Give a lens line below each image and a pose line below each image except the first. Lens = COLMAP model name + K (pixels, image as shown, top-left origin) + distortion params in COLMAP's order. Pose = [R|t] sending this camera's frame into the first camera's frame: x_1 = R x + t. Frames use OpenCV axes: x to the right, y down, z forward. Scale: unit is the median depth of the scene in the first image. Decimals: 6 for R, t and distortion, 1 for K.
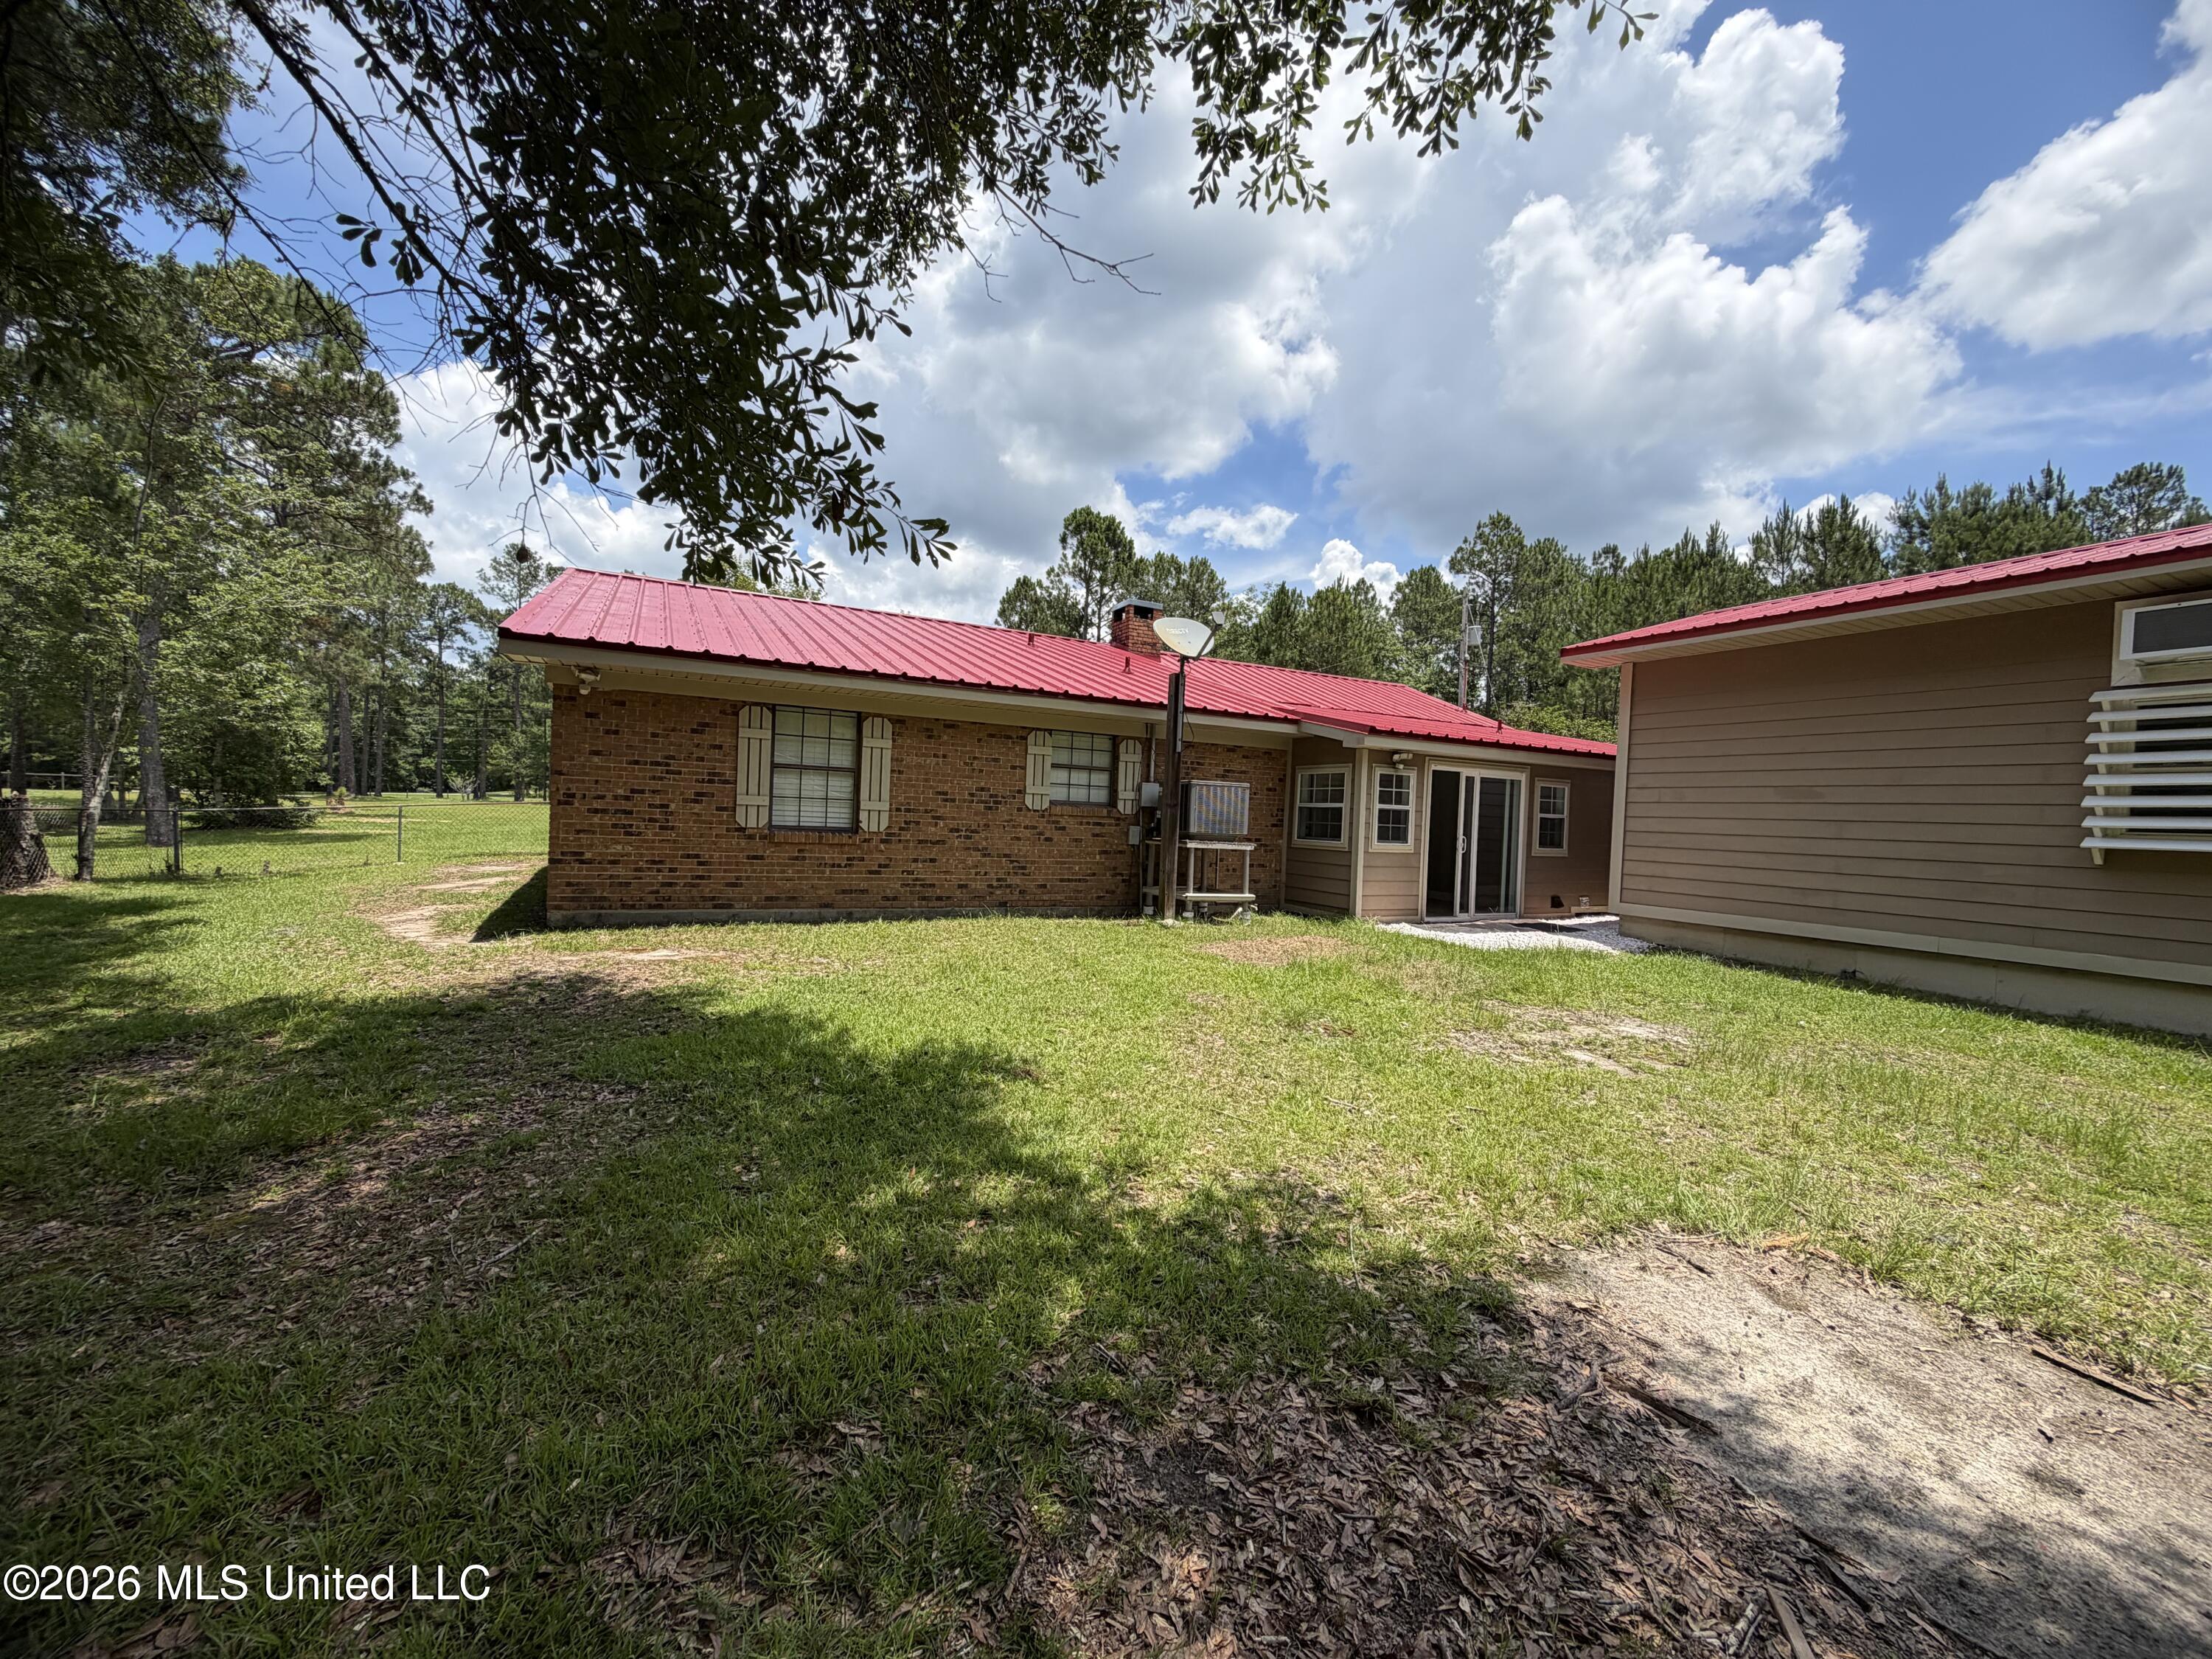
lens RADIAL K [[871.3, 0, 1091.6], [0, 871.3, 835.8], [0, 0, 1]] dist [0.000174, -0.000067]
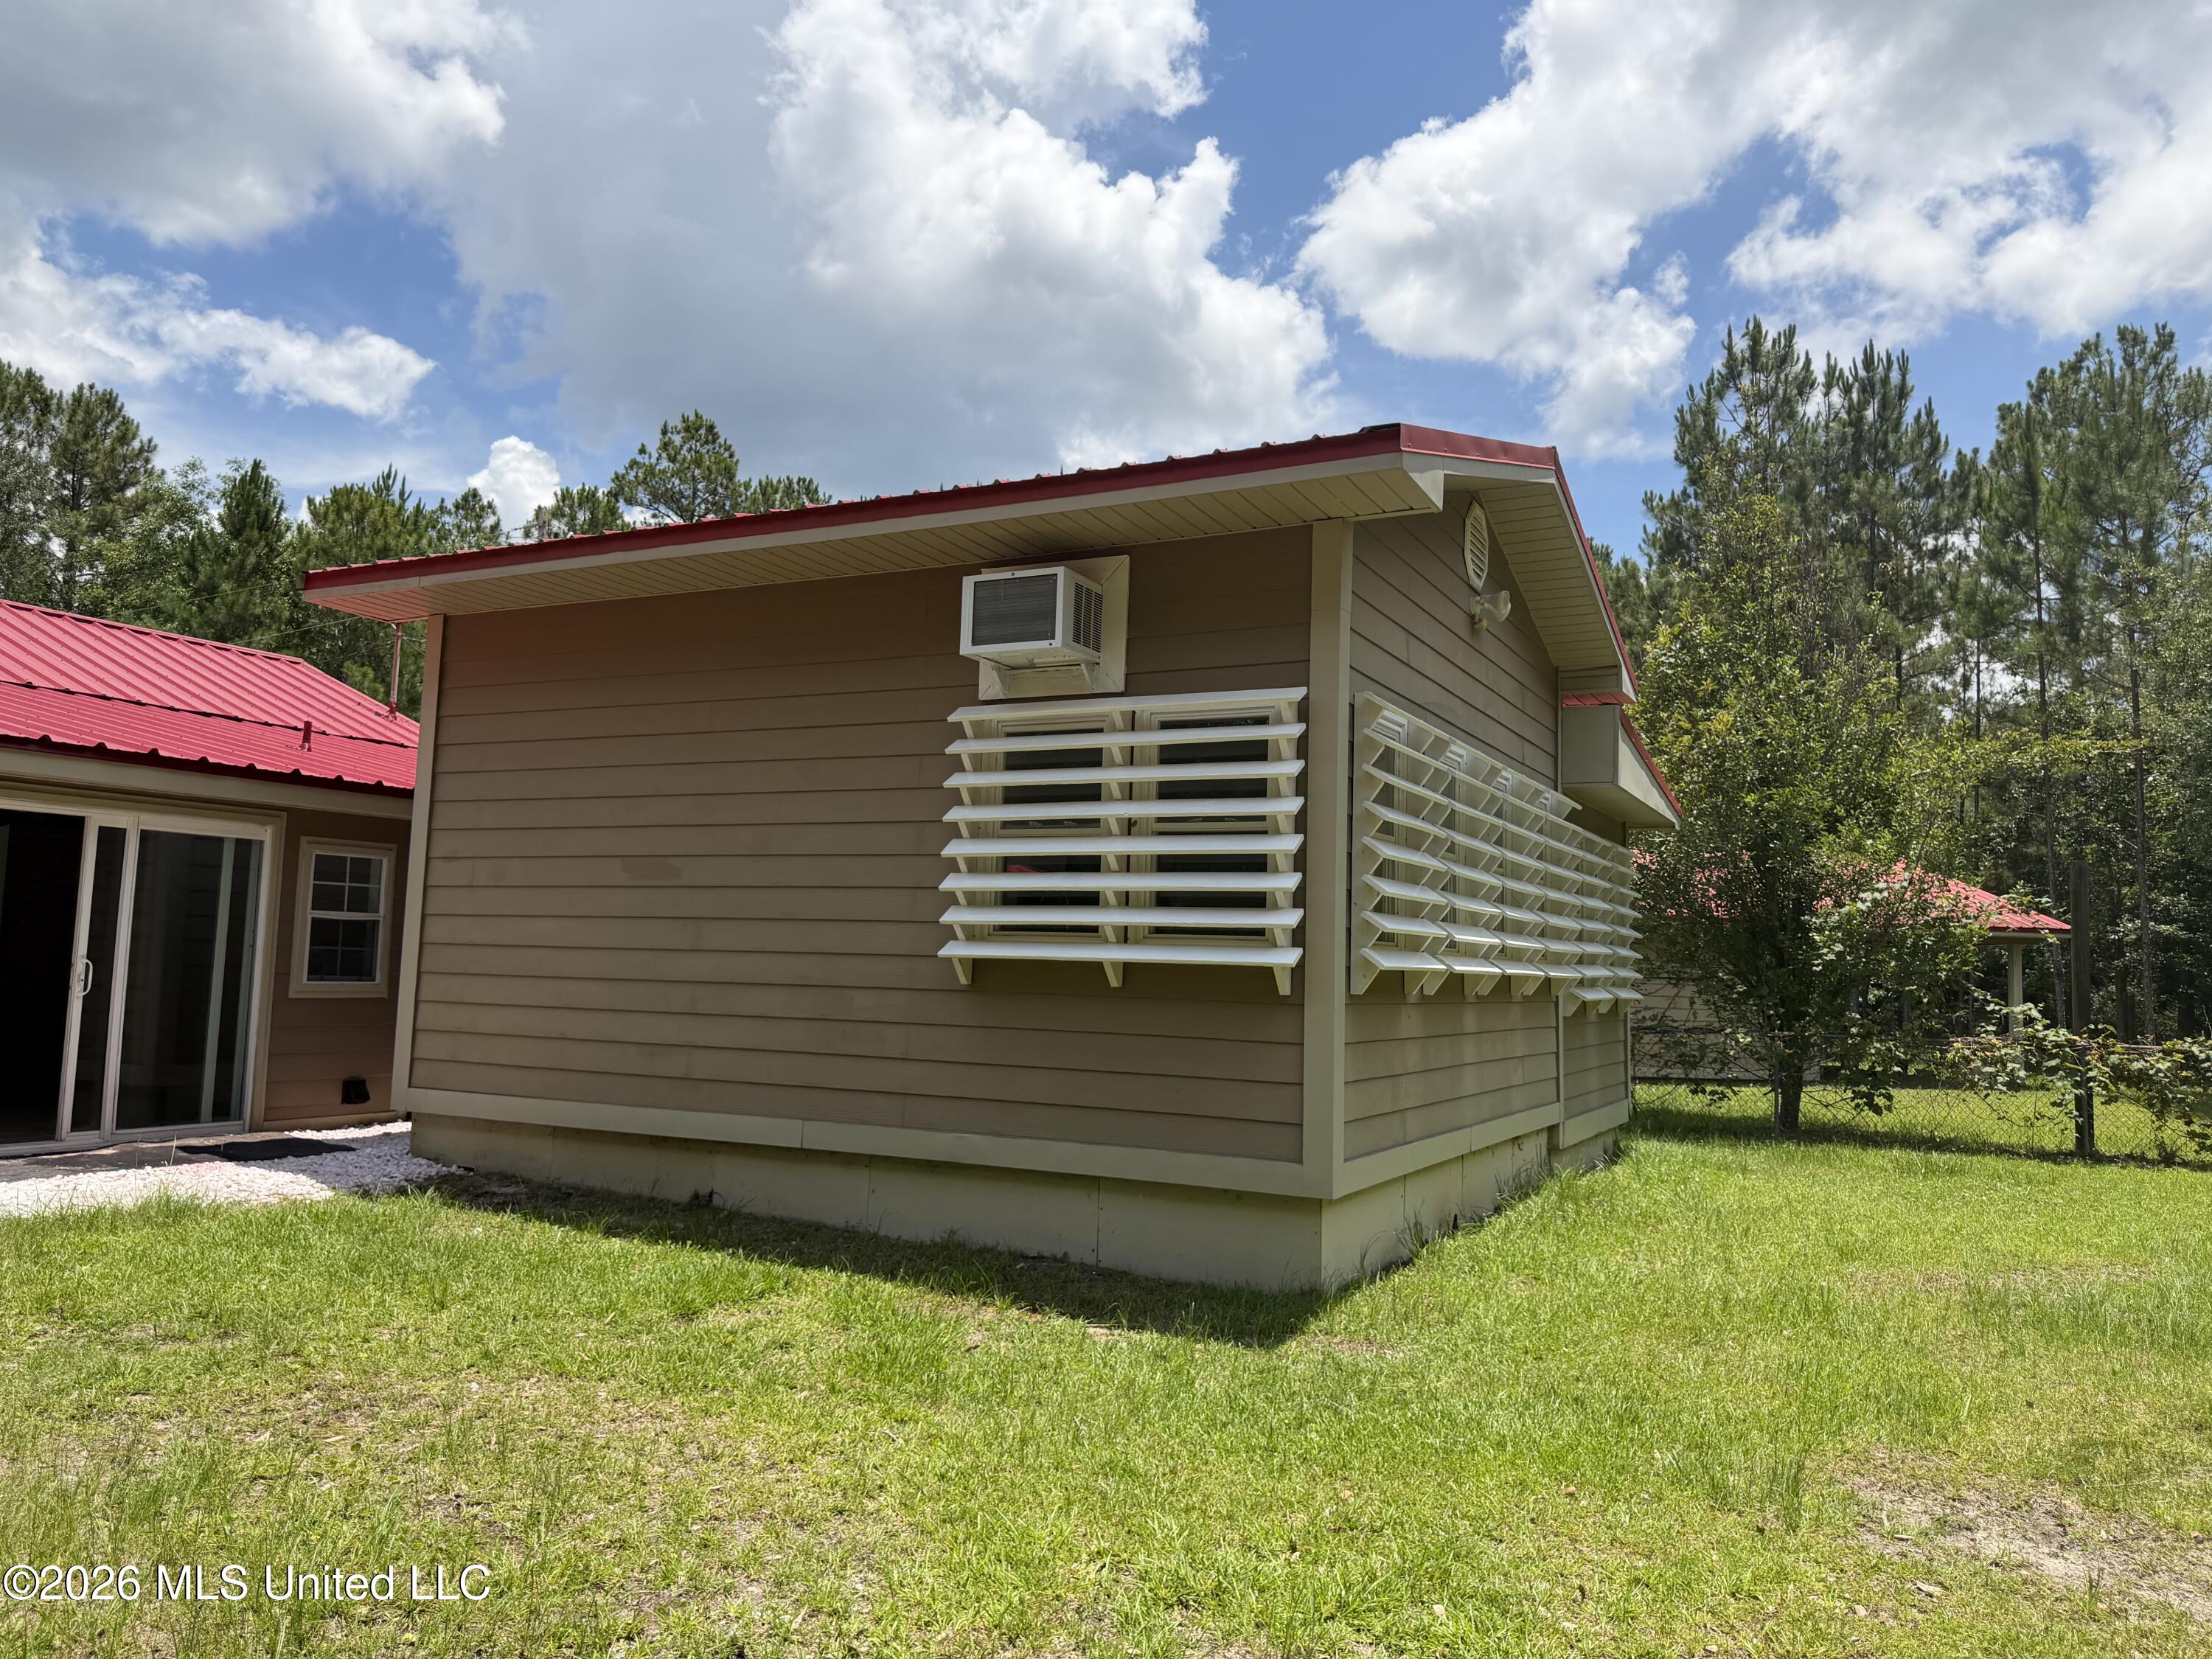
lens RADIAL K [[1579.5, 0, 1121.8], [0, 1579.5, 820.2], [0, 0, 1]] dist [0.001654, -0.004397]
pose [[0.801727, 0.039256, 0.596400, 0.300984], [0.018283, 0.995763, -0.090120, 0.010344], [-0.597411, 0.083155, 0.797612, 0.020273]]
